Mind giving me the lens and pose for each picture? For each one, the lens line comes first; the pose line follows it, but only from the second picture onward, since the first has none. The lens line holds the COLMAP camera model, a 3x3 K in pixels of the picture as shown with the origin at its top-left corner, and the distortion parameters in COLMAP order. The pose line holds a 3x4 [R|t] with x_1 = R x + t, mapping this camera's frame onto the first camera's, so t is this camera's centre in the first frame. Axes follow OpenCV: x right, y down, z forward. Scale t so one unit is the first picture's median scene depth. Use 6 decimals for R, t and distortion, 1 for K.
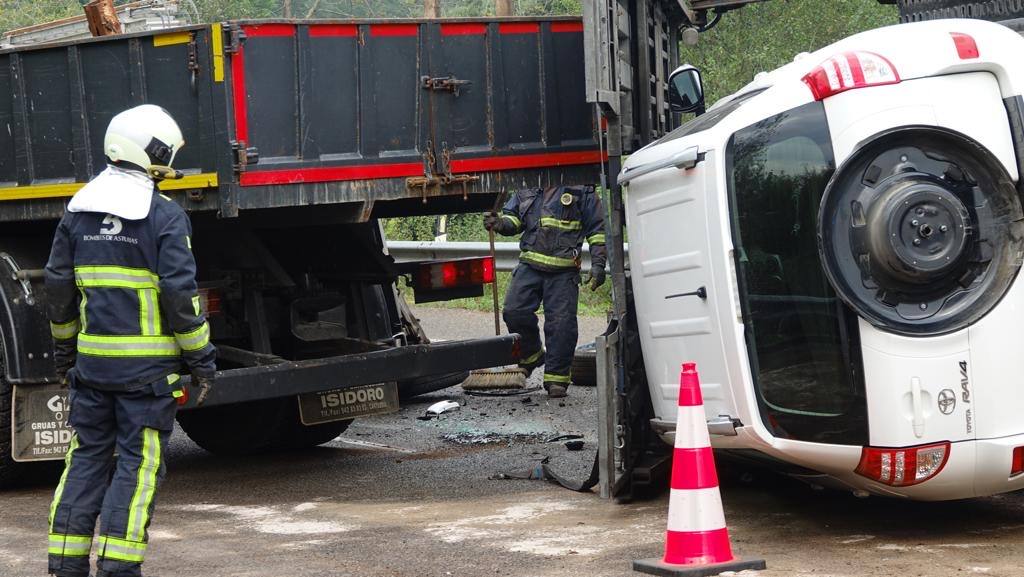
lens RADIAL K [[2949.8, 0, 512.0], [0, 2949.8, 288.5], [0, 0, 1]] dist [-0.136127, -0.374113]
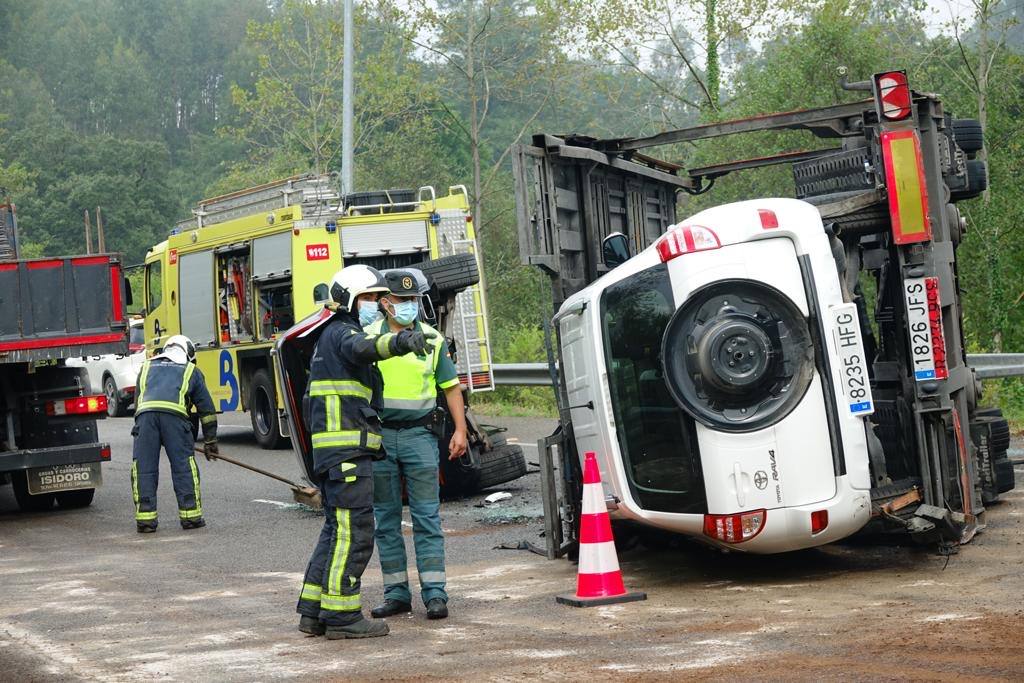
lens RADIAL K [[2642.6, 0, 512.0], [0, 2642.6, 341.5], [0, 0, 1]] dist [-0.020061, 0.247746]
pose [[0.995780, -0.029744, -0.086820, 0.140254], [0.027865, 0.999352, -0.022771, -0.001087], [0.087441, 0.020255, 0.995964, -0.232052]]
